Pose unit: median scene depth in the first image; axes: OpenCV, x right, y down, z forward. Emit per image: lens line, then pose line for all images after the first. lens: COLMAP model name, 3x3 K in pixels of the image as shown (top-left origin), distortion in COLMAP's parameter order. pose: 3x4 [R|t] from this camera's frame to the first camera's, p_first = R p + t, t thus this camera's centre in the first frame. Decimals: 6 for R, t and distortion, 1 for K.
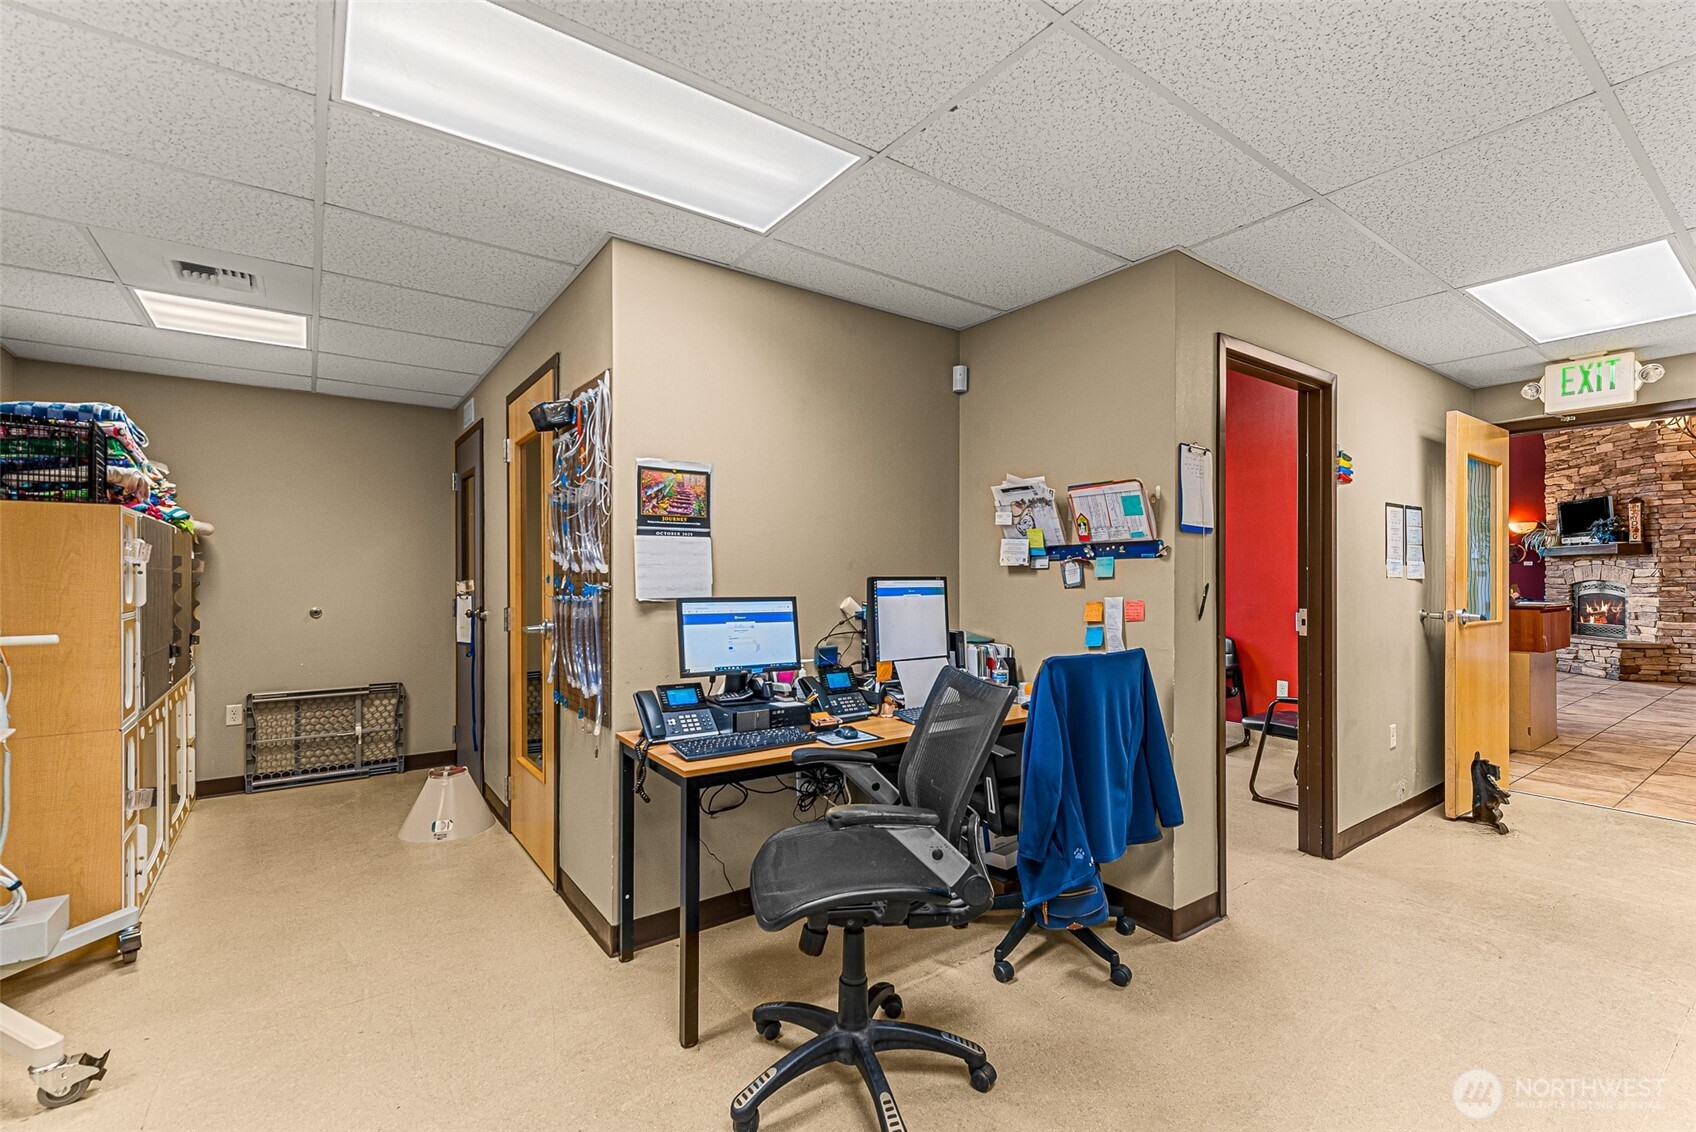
lens RADIAL K [[740.0, 0, 854.3], [0, 740.0, 573.9], [0, 0, 1]] dist [0.011554, -0.001120]
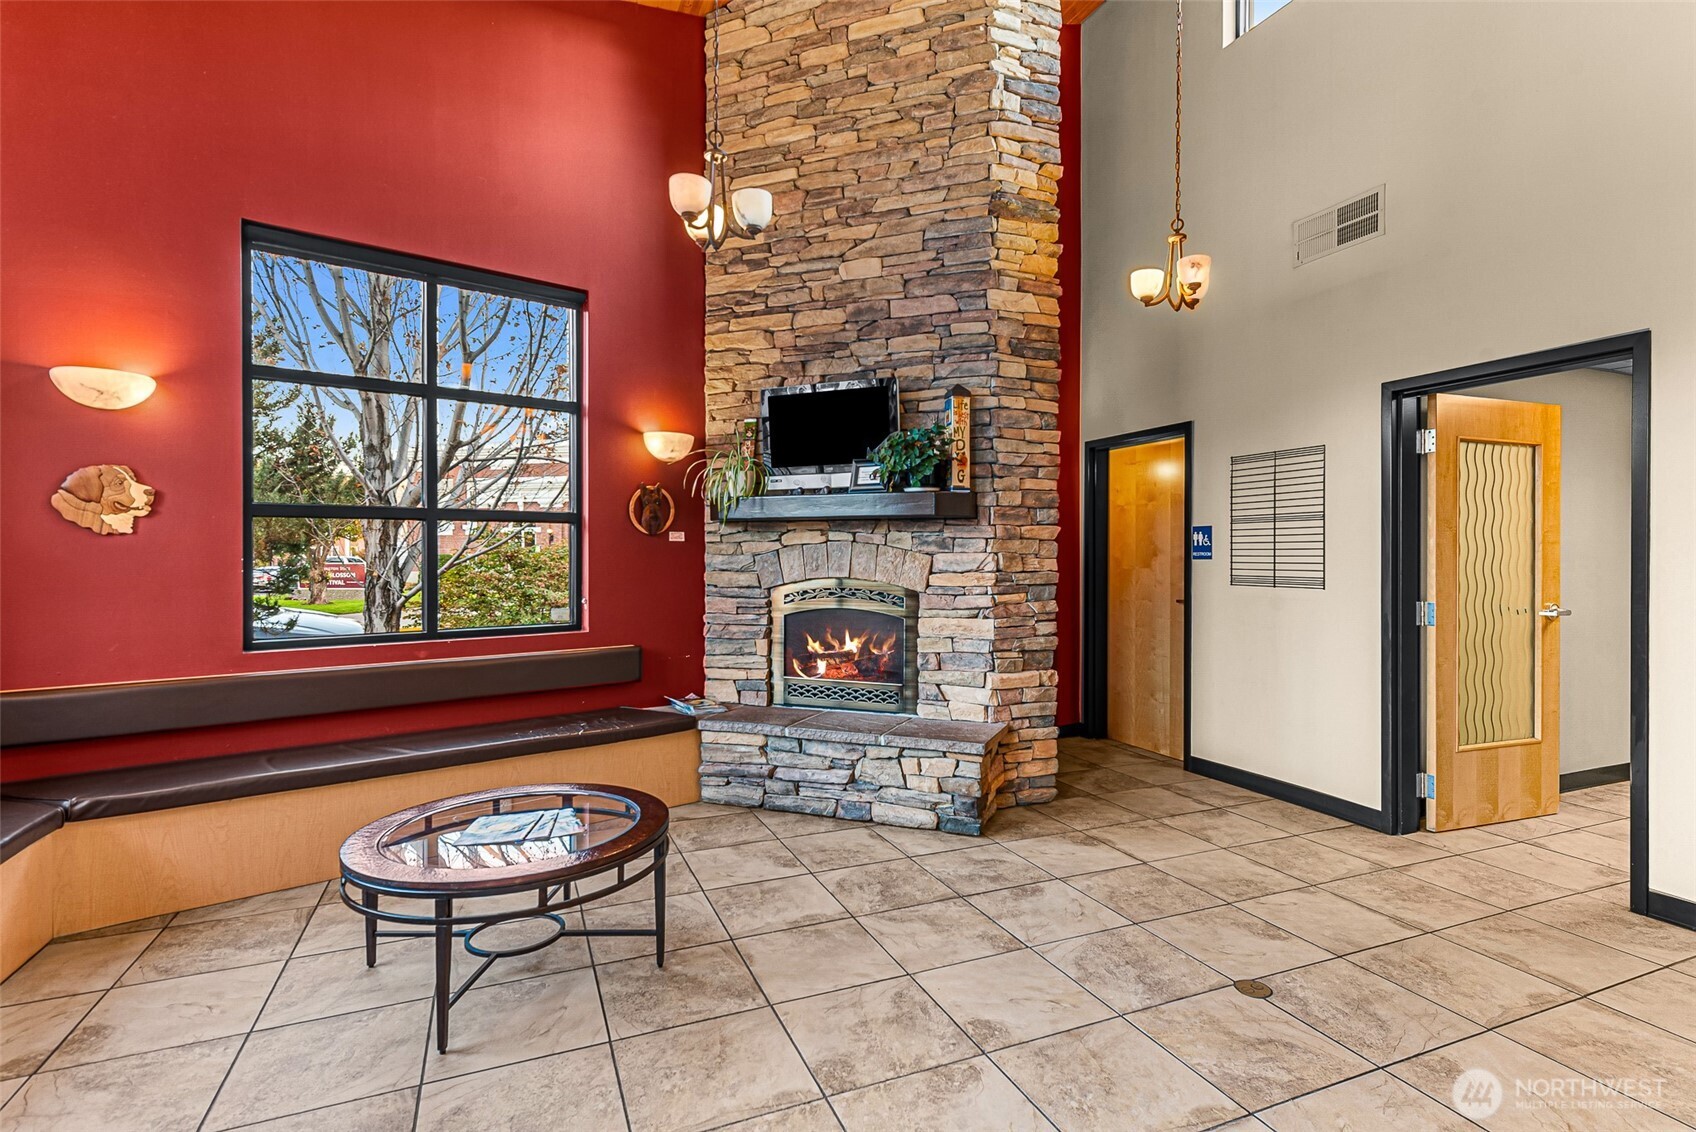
lens RADIAL K [[832.3, 0, 852.6], [0, 832.3, 559.5], [0, 0, 1]] dist [0.001277, 0.000020]
pose [[0.225603, -0.004662, 0.974208, 0.565167], [-0.004079, 0.999975, 0.005729, -0.005471], [-0.974211, -0.005266, 0.225579, 0.940412]]
